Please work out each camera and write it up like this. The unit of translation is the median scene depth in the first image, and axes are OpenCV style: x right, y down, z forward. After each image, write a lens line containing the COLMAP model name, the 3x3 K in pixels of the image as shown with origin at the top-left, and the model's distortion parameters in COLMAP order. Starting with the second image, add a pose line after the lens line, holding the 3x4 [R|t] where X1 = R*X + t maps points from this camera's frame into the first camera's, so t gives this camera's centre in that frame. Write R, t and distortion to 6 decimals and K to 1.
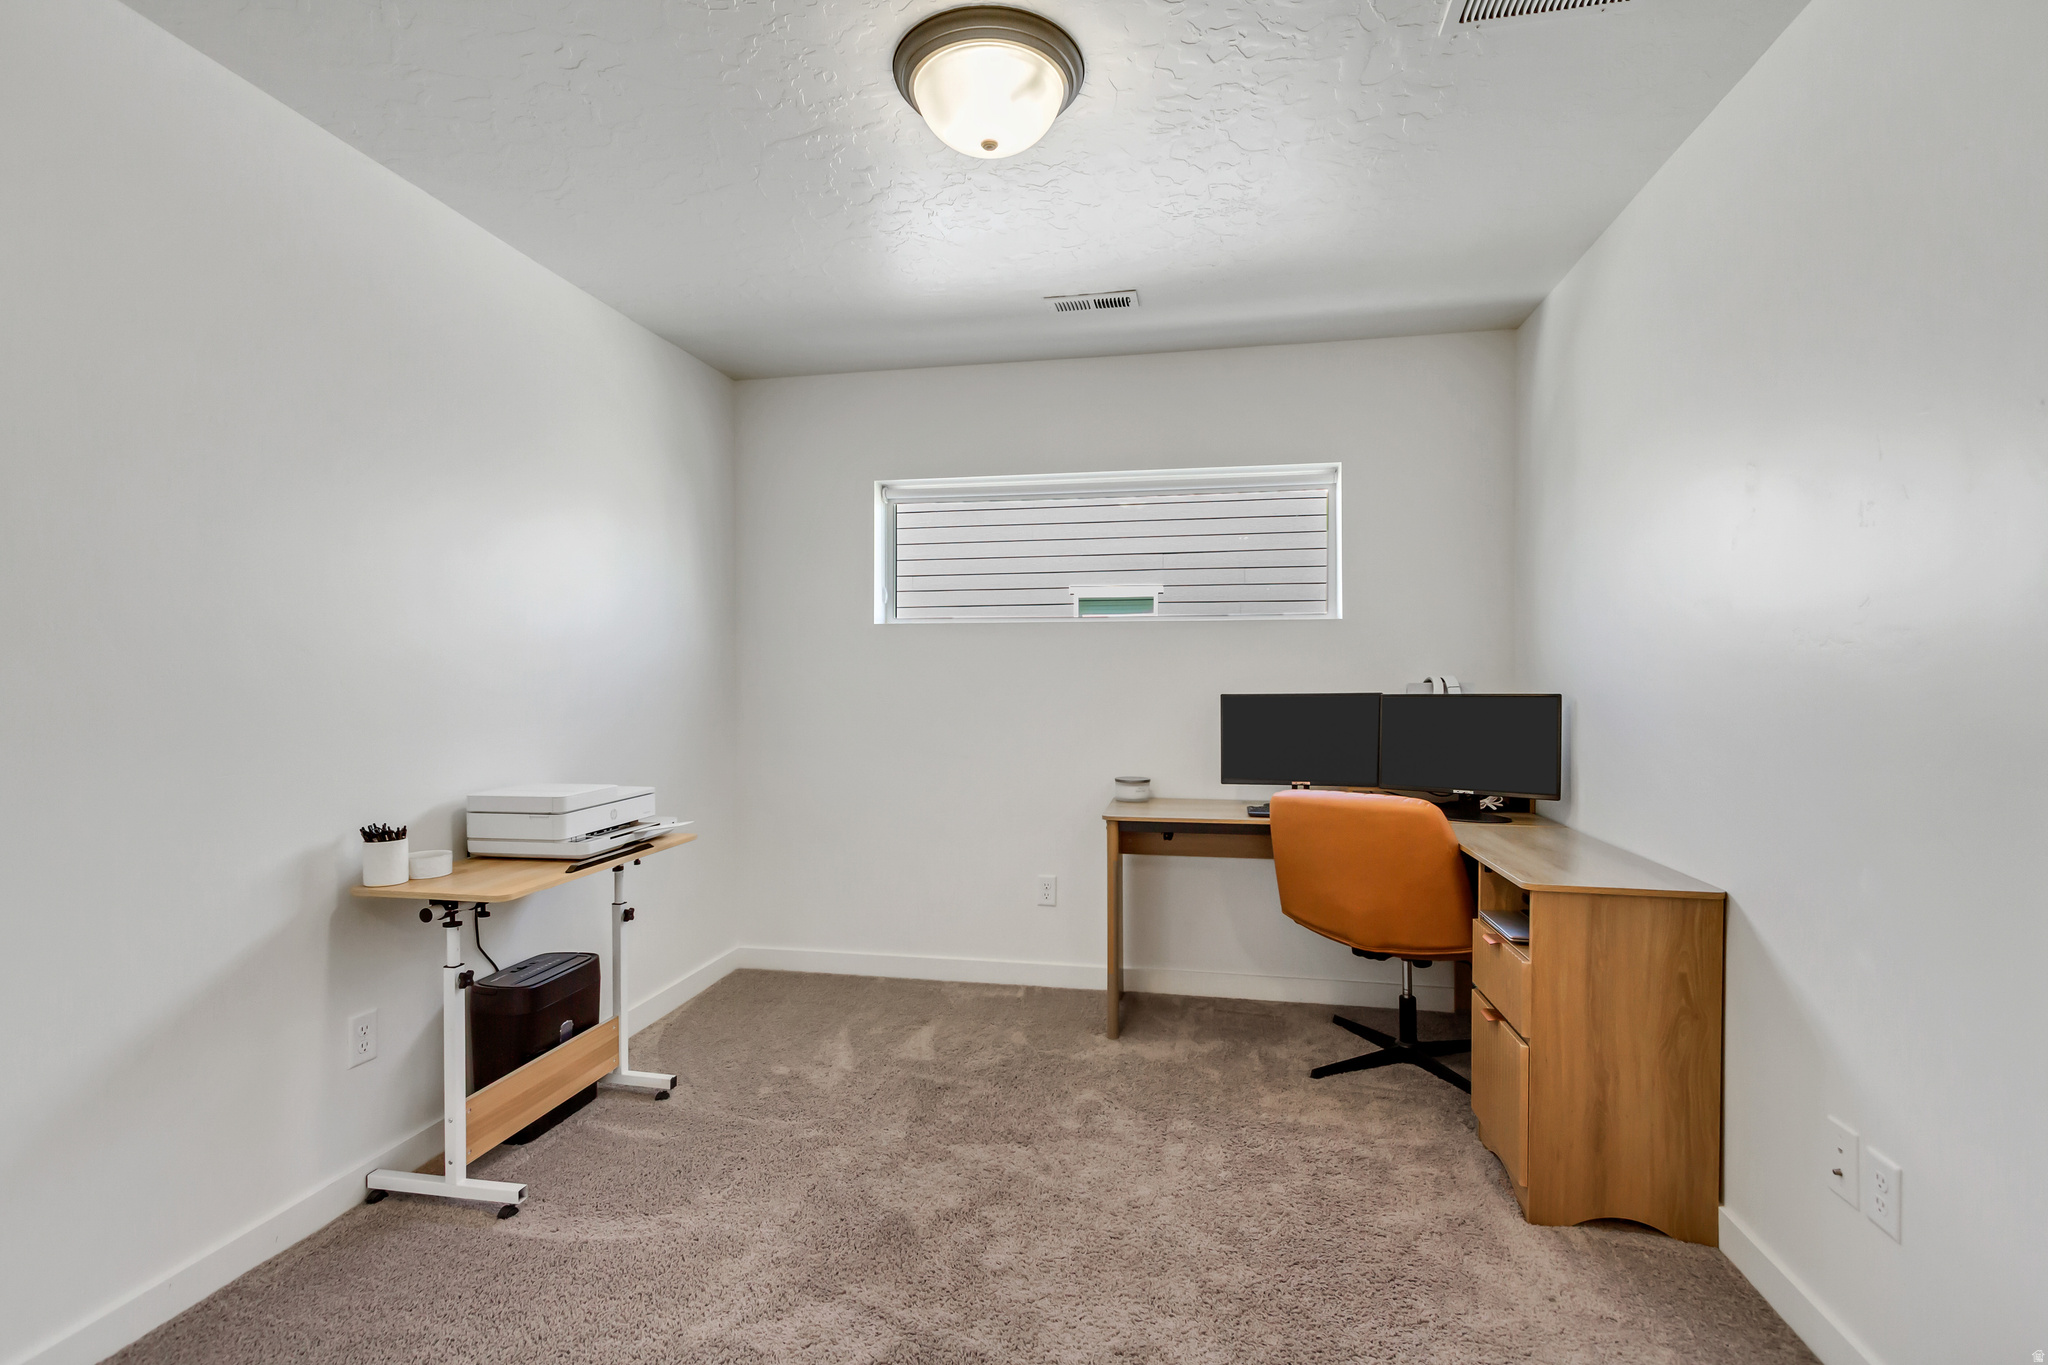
lens RADIAL K [[951.6, 0, 1024.3], [0, 951.6, 688.6], [0, 0, 1]] dist [0.020861, -0.000915]
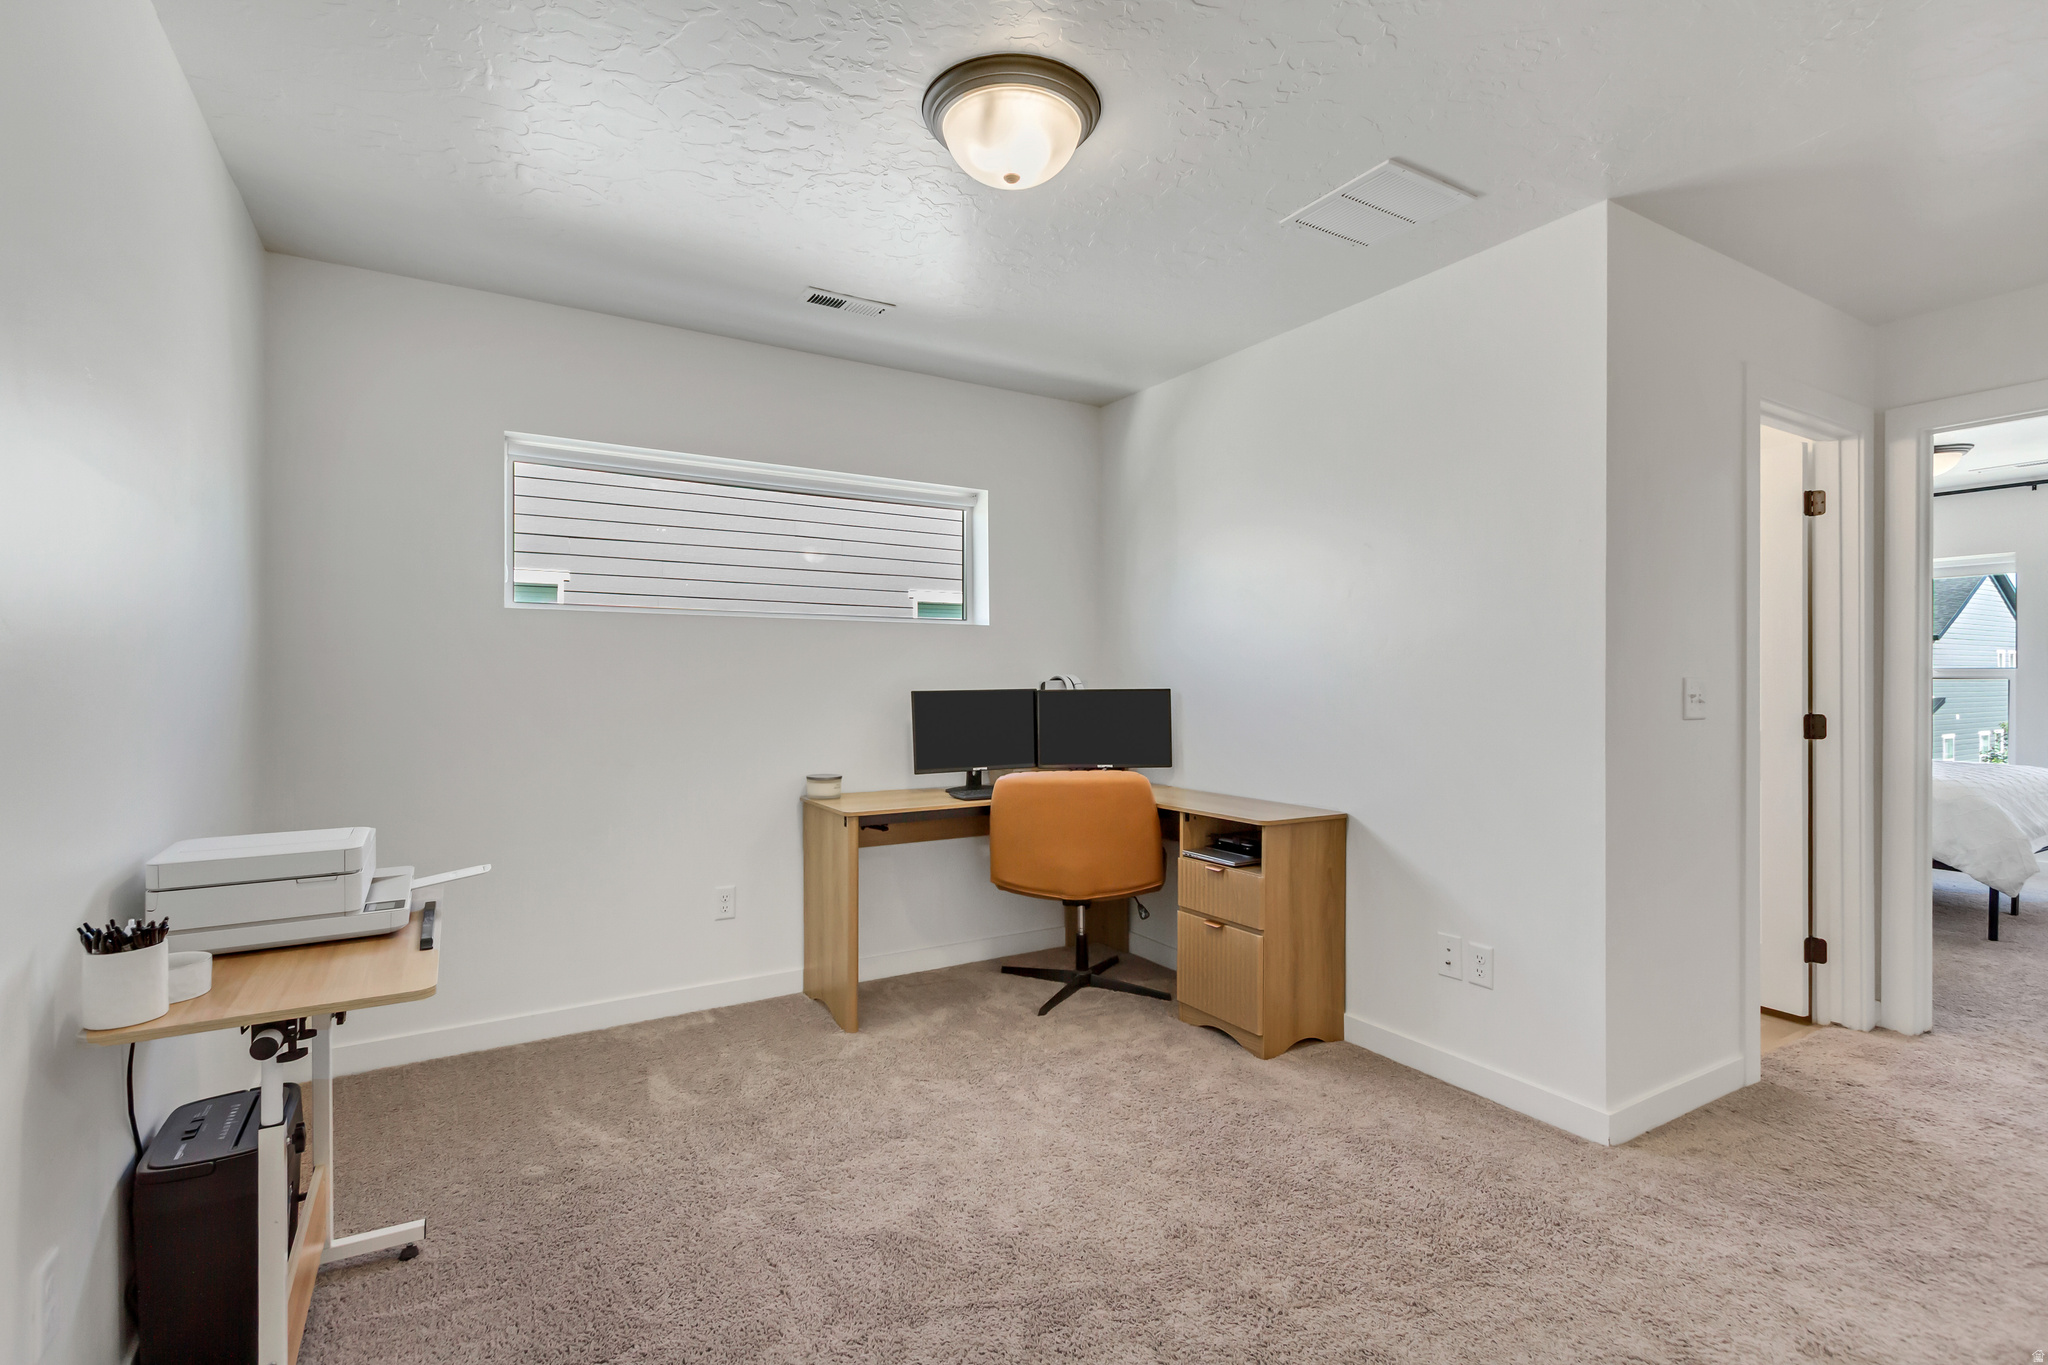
lens RADIAL K [[951.6, 0, 1033.7], [0, 951.6, 678.2], [0, 0, 1]] dist [0.020861, -0.000915]
pose [[0.736139, 0.001021, 0.676829, -0.464116], [0.004290, 0.999972, -0.006174, -0.002206], [-0.676816, 0.007449, 0.736114, 0.124264]]
